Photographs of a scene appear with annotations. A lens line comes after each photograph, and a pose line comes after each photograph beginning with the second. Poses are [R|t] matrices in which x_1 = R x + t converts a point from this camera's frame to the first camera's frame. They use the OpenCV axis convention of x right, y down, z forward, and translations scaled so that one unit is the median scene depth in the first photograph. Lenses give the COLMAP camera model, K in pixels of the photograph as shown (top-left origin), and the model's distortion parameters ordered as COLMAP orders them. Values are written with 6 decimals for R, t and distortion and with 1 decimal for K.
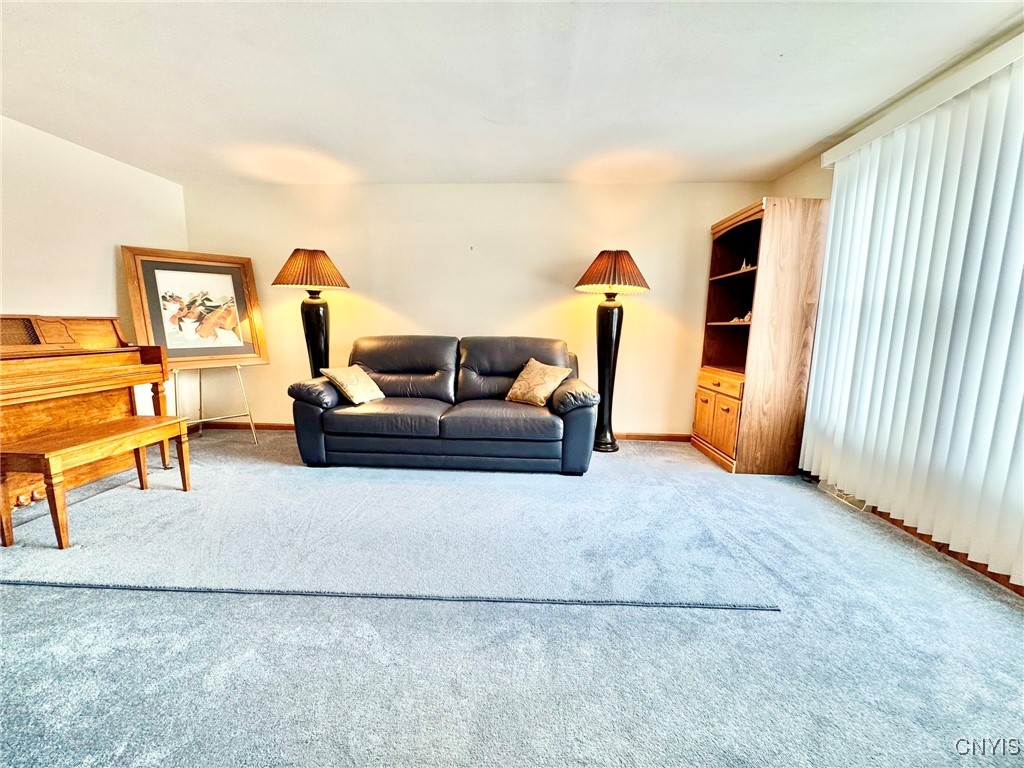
lens RADIAL K [[410.7, 0, 511.1], [0, 410.7, 383.3], [0, 0, 1]] dist [-0.002968, -0.000095]
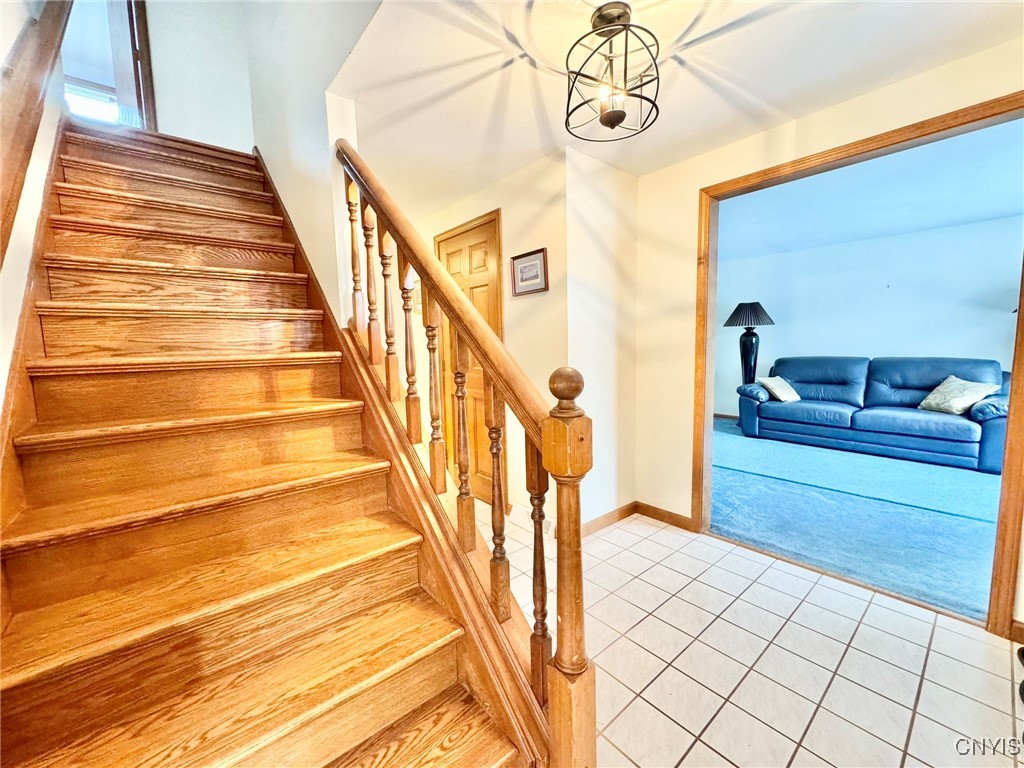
lens RADIAL K [[410.7, 0, 510.2], [0, 410.7, 377.6], [0, 0, 1]] dist [-0.002968, -0.000095]
pose [[0.681808, 0.037068, -0.730591, 0.050322], [-0.076500, 0.996852, -0.020815, 0.071663], [0.727520, 0.070082, 0.682498, -0.794391]]
